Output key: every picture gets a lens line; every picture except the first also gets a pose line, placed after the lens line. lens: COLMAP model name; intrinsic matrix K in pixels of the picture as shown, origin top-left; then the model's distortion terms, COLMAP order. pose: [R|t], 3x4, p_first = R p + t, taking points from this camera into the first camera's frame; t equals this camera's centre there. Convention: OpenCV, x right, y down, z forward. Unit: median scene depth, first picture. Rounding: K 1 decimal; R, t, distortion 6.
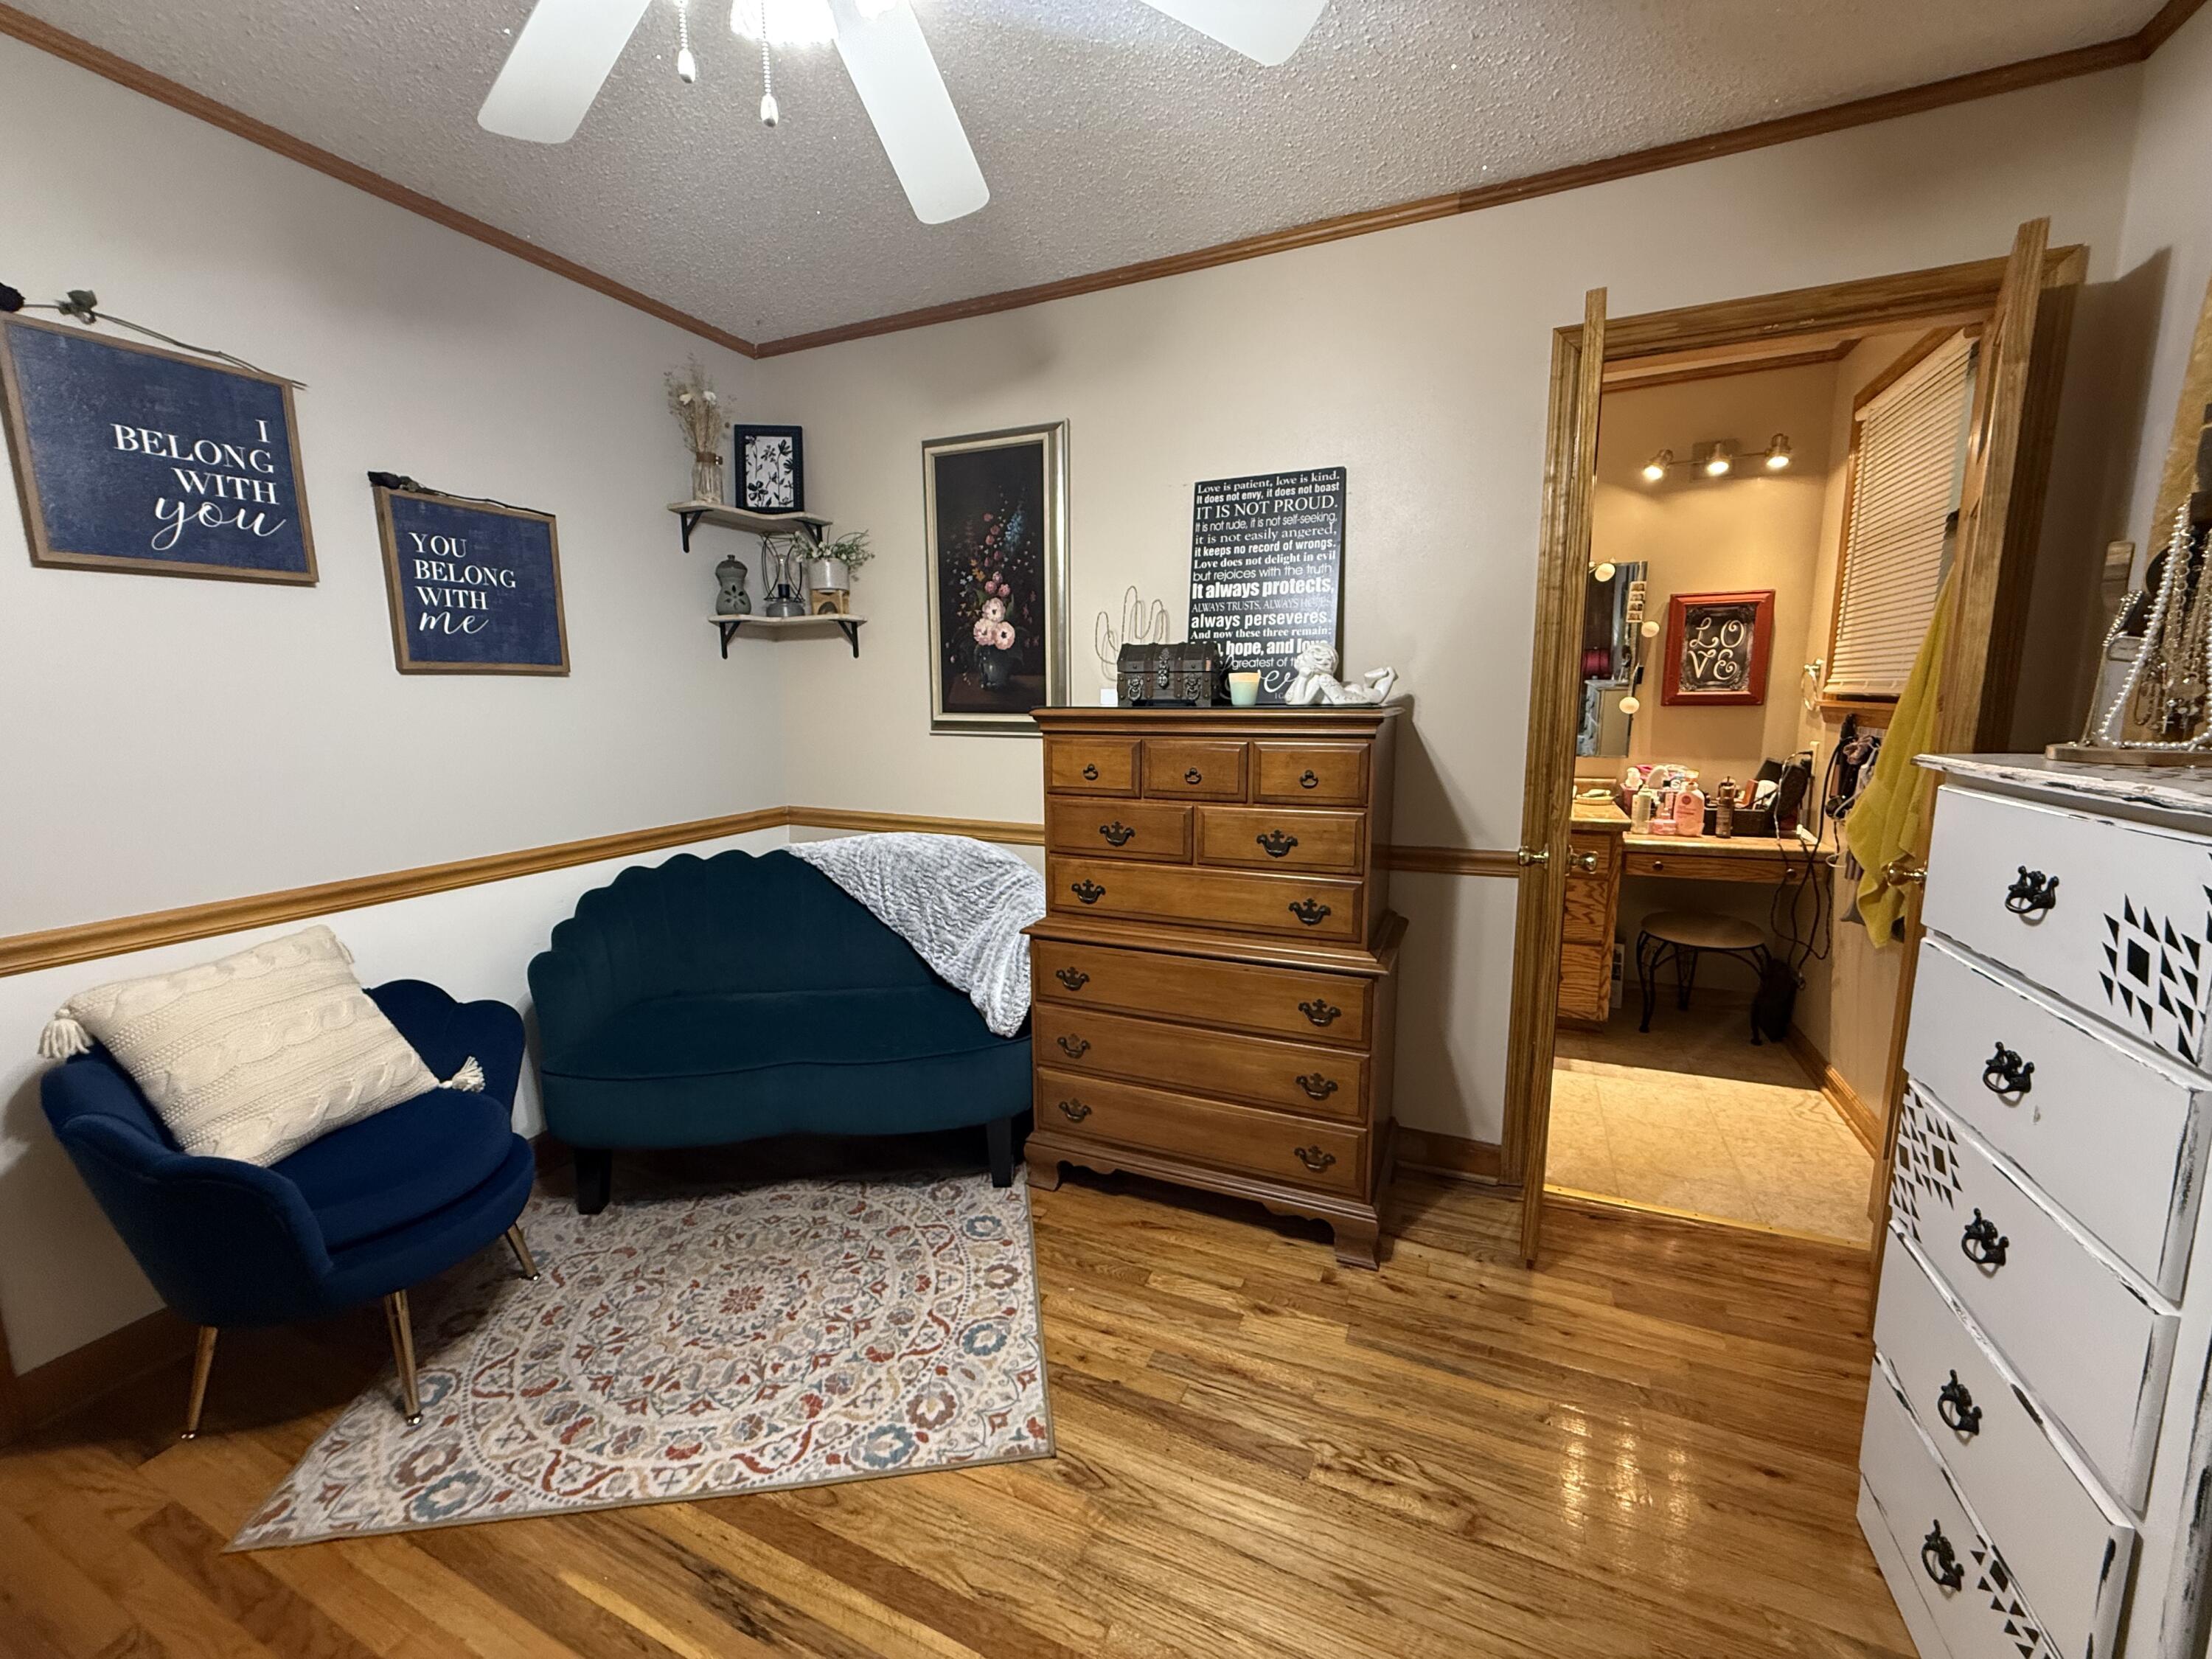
lens RADIAL K [[881.0, 0, 1102.9], [0, 881.0, 827.2], [0, 0, 1]] dist [0.000670, -0.000222]
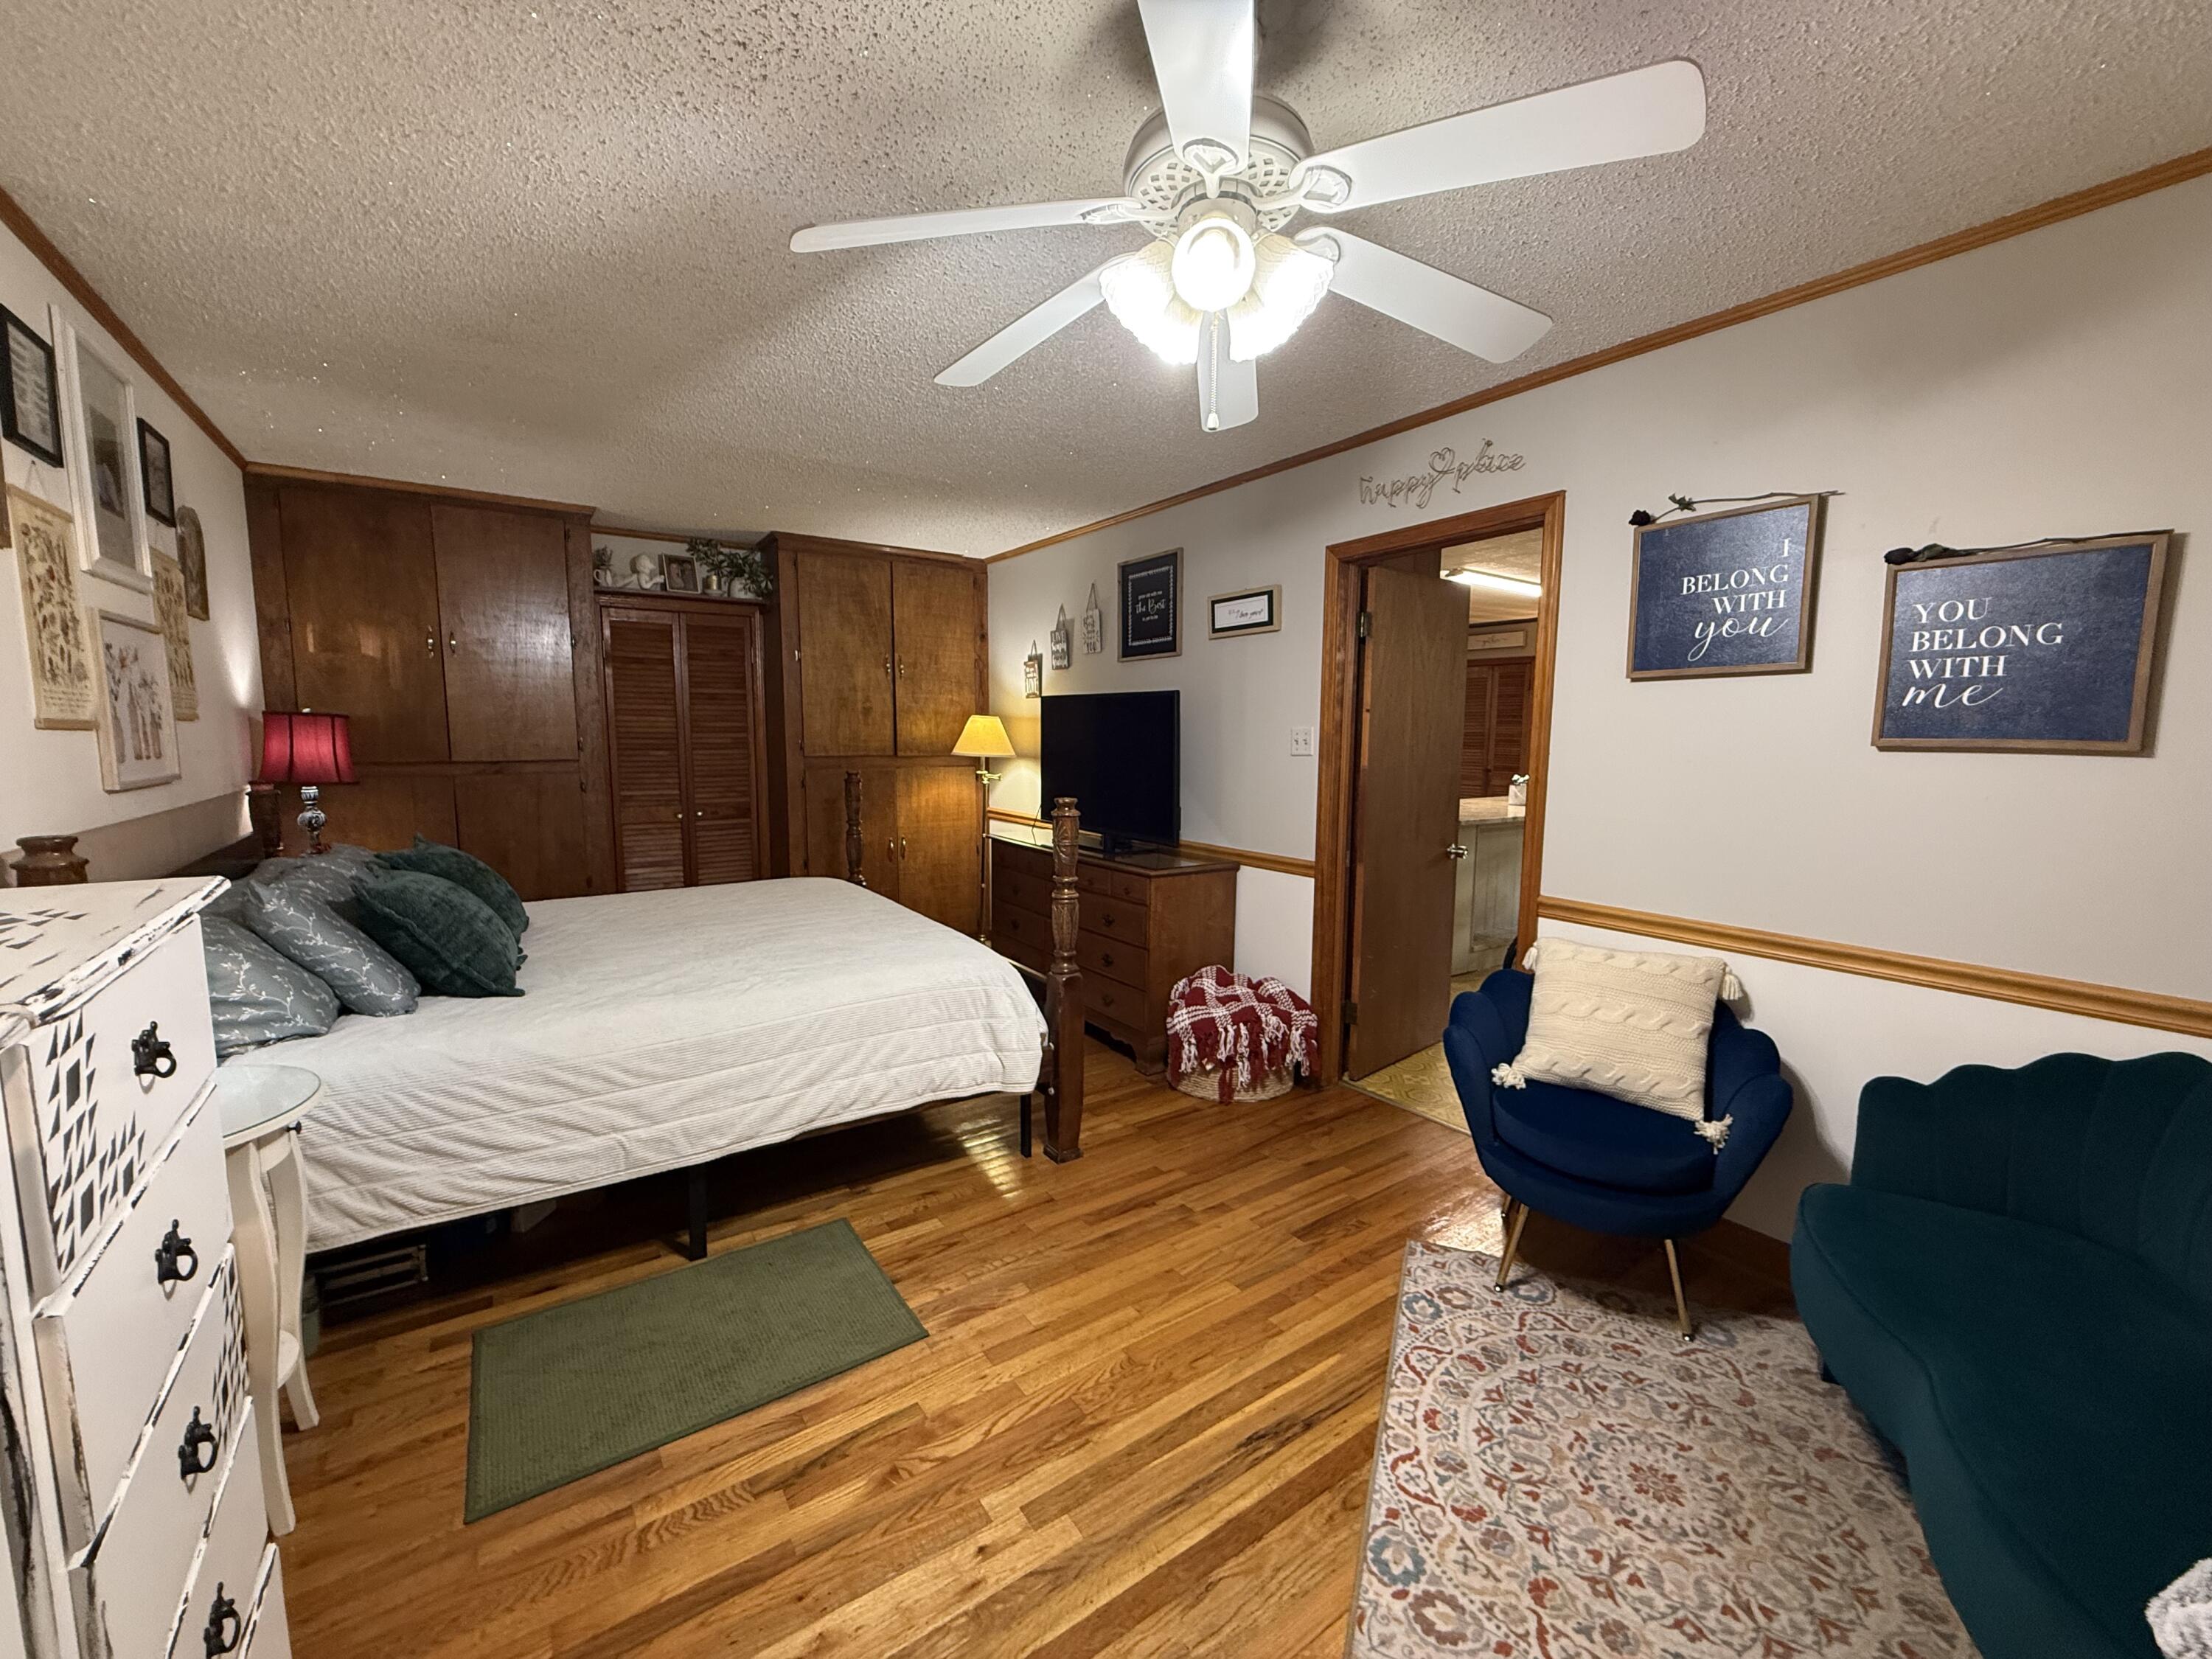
lens RADIAL K [[881.0, 0, 1103.8], [0, 881.0, 825.8], [0, 0, 1]] dist [0.000670, -0.000222]
pose [[-0.510945, 0.102794, -0.853445, 0.580135], [-0.133150, 0.971378, 0.196713, -0.200993], [0.849239, 0.214146, -0.482634, 0.891923]]
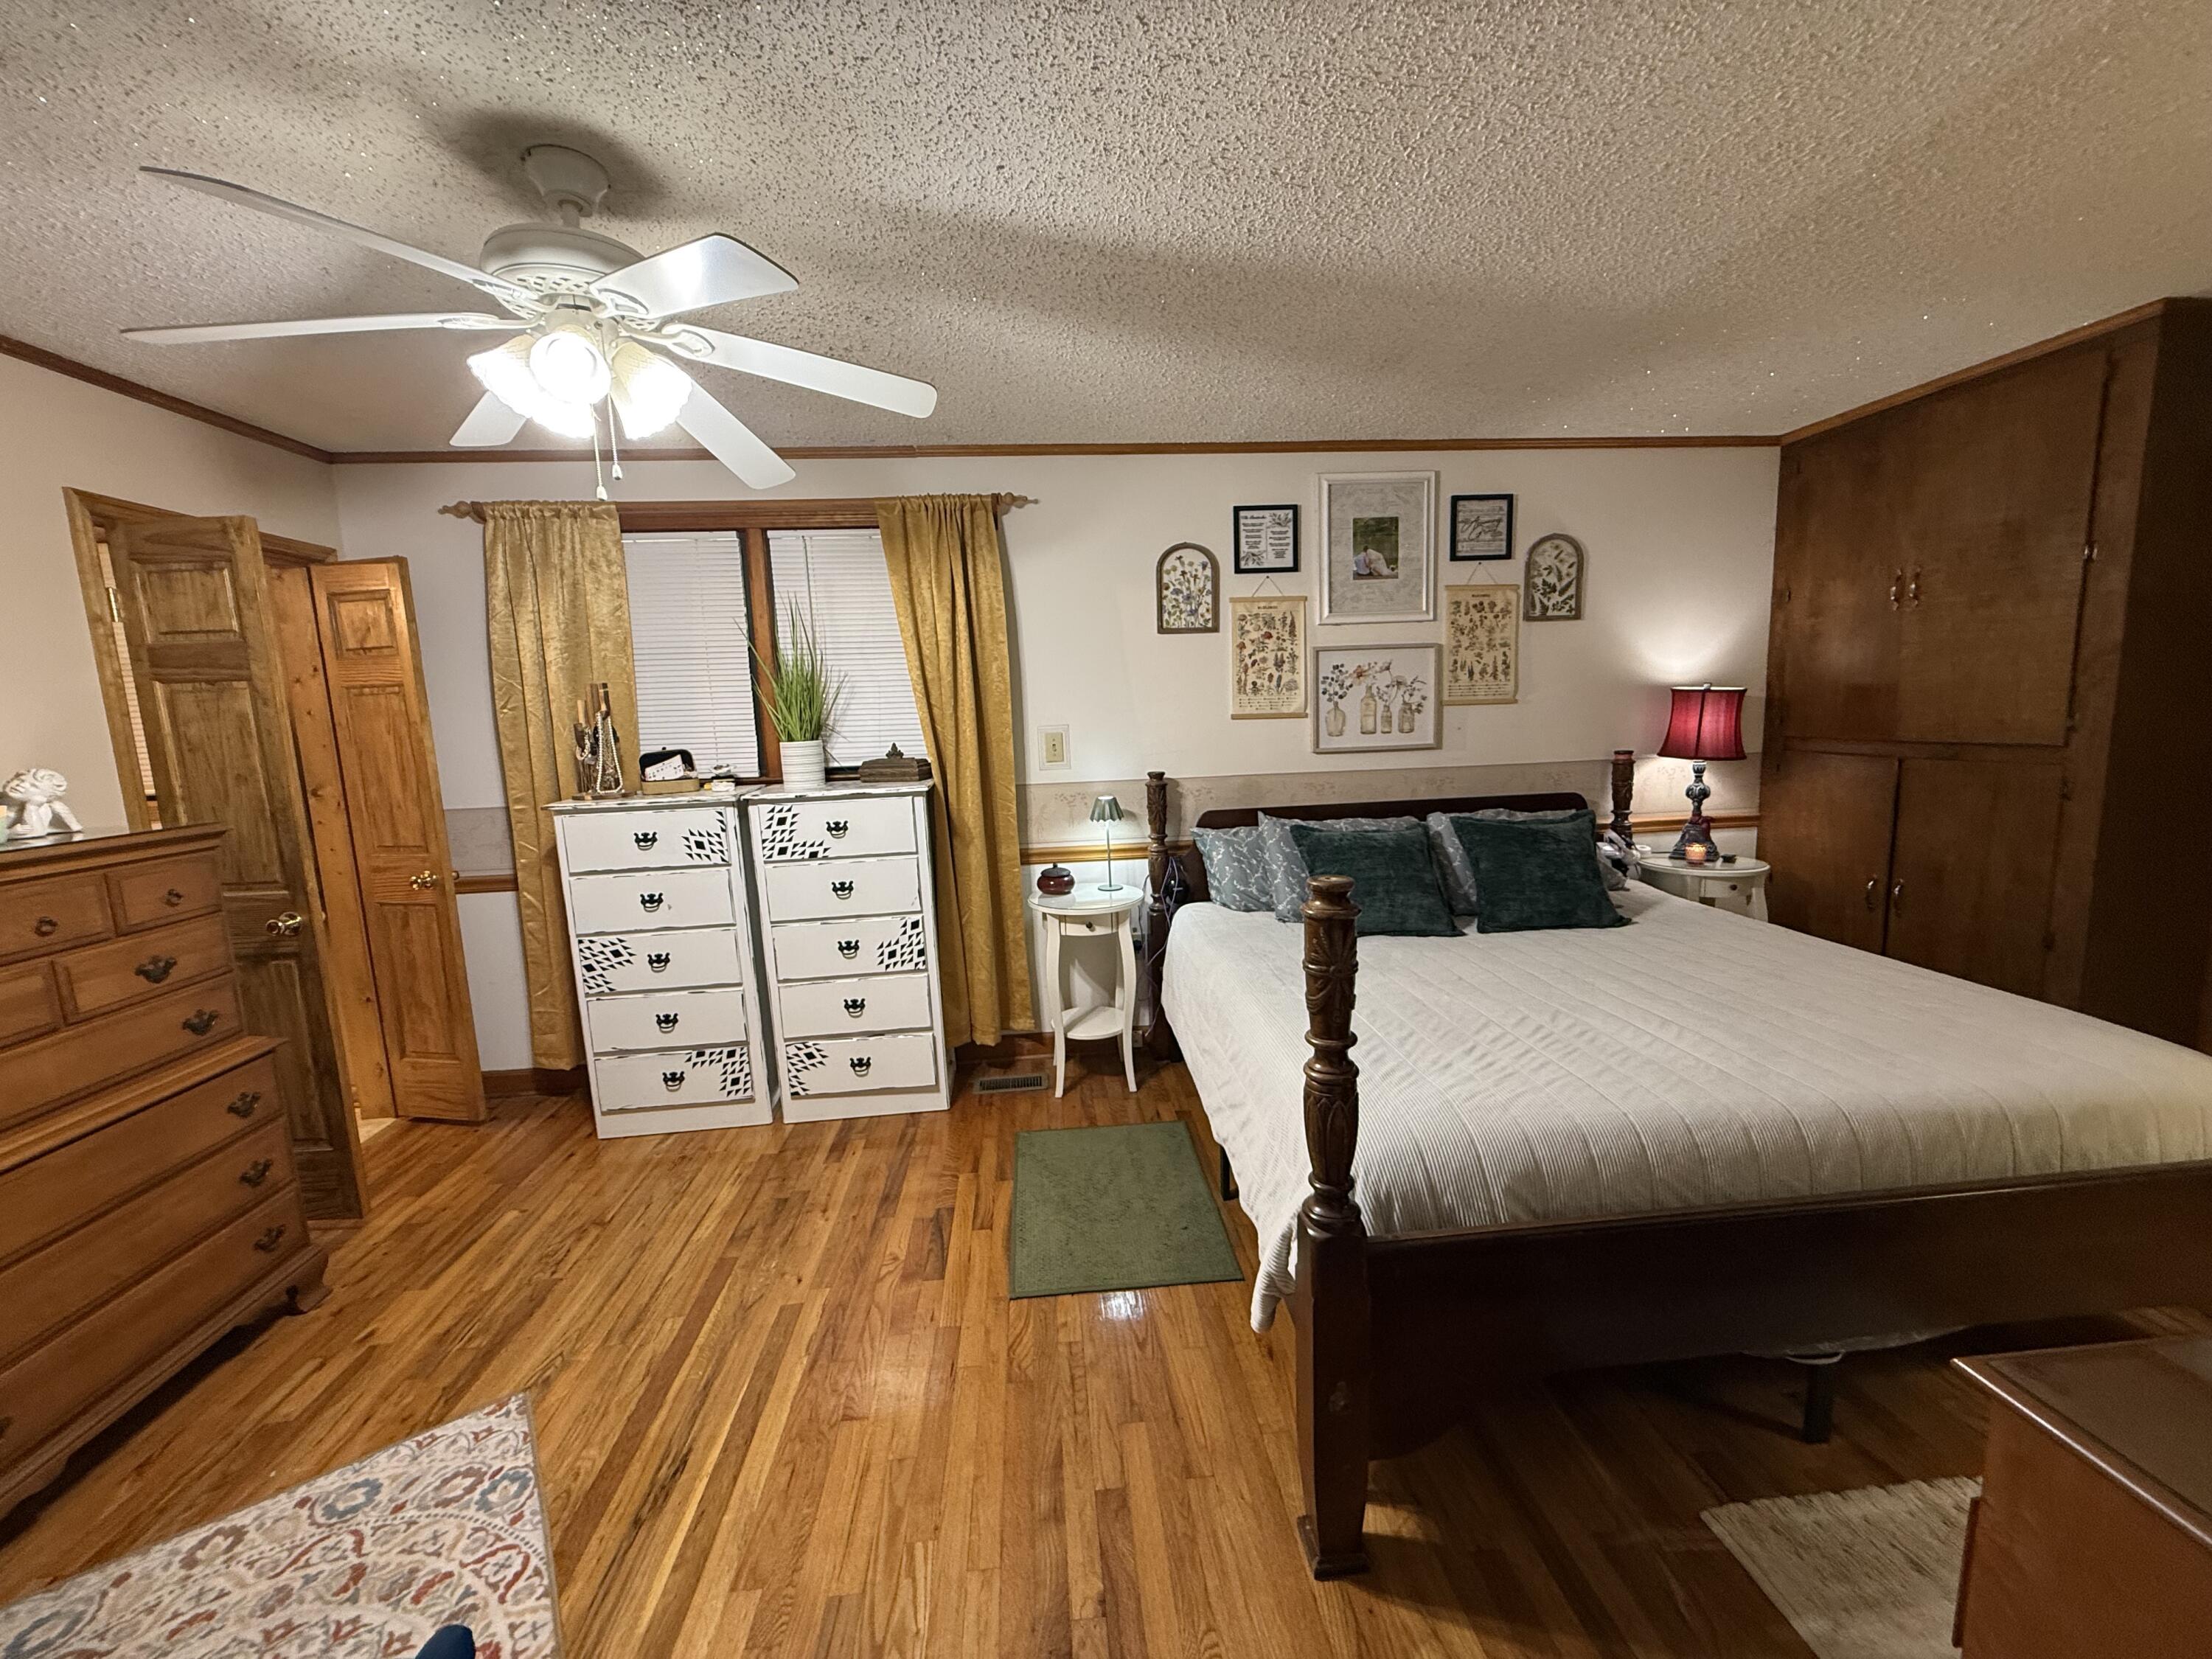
lens RADIAL K [[881.0, 0, 1104.8], [0, 881.0, 833.1], [0, 0, 1]] dist [0.000670, -0.000222]
pose [[-0.491129, -0.093795, 0.866022, -1.302289], [0.176548, 0.962835, 0.204403, -0.159765], [-0.853008, 0.253283, -0.456317, 0.571096]]
